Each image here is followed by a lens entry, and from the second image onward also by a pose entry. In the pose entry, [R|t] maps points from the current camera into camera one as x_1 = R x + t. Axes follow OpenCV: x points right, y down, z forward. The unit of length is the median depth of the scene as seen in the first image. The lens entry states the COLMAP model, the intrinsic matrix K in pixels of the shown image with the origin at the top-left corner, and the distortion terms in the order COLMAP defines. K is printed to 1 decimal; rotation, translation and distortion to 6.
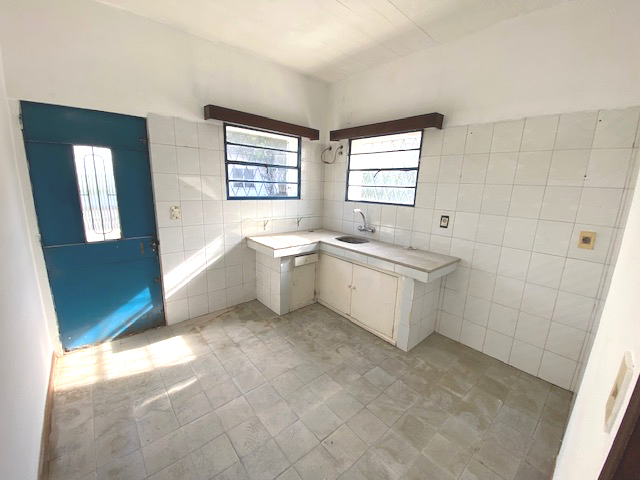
lens RADIAL K [[260.1, 0, 319.6], [0, 260.1, 238.5], [0, 0, 1]] dist [0.030300, -0.022336]
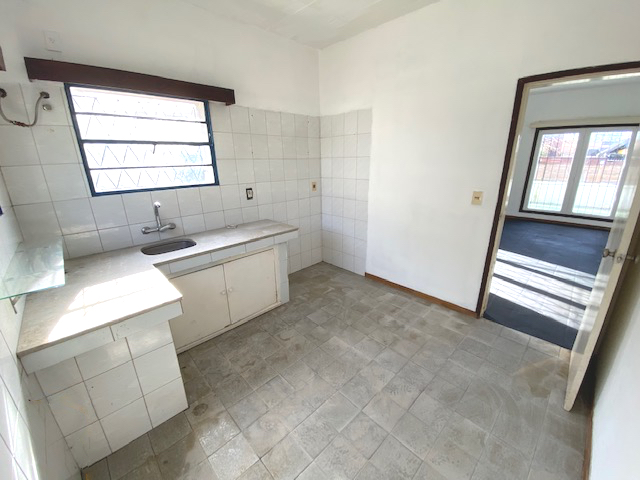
lens RADIAL K [[260.1, 0, 319.6], [0, 260.1, 238.5], [0, 0, 1]] dist [0.030300, -0.022336]
pose [[-0.057979, -0.328509, 0.942720, -0.711963], [0.222924, 0.916204, 0.332980, -0.203182], [-0.973110, 0.229460, 0.020111, 0.754120]]
